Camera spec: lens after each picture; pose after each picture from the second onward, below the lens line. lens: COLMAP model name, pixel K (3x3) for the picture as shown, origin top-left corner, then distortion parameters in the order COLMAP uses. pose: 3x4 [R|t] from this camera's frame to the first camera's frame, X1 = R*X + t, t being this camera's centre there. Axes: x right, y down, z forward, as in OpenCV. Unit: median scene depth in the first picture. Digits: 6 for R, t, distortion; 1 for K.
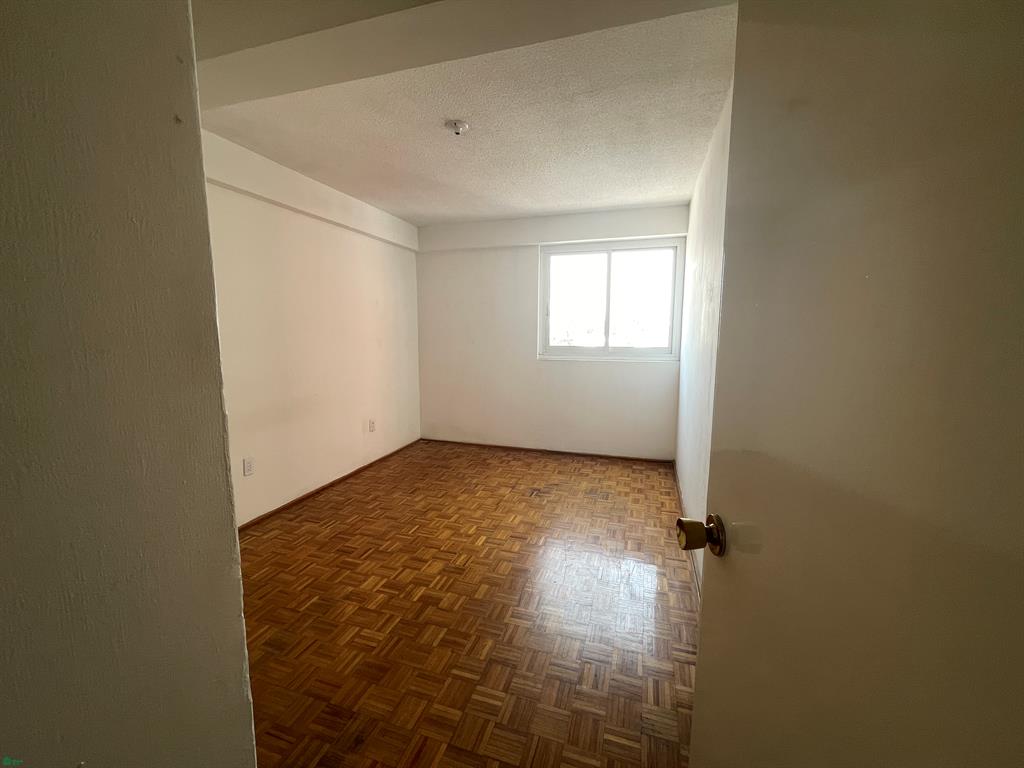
lens RADIAL K [[416.9, 0, 516.9], [0, 416.9, 378.8], [0, 0, 1]] dist [-0.002536, 0.000164]
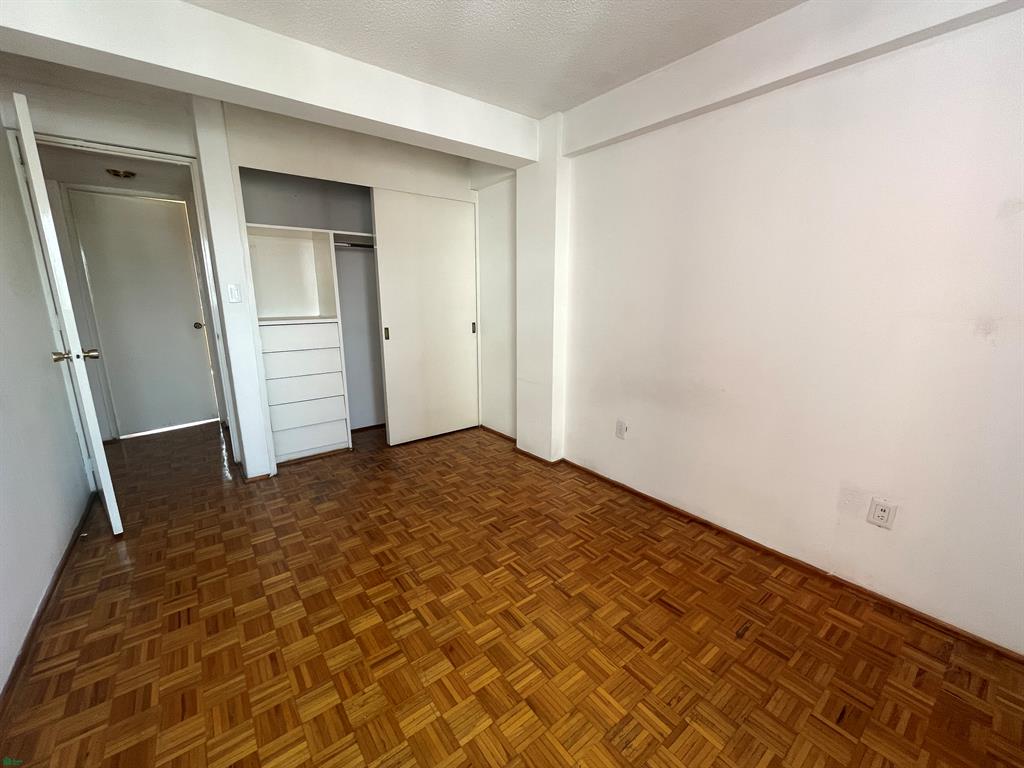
lens RADIAL K [[416.9, 0, 507.2], [0, 416.9, 388.2], [0, 0, 1]] dist [-0.002536, 0.000164]
pose [[-0.571218, 0.172709, -0.802423, 0.235002], [-0.109775, 0.952754, 0.283211, -0.108301], [0.813425, 0.249861, -0.525271, 1.080887]]
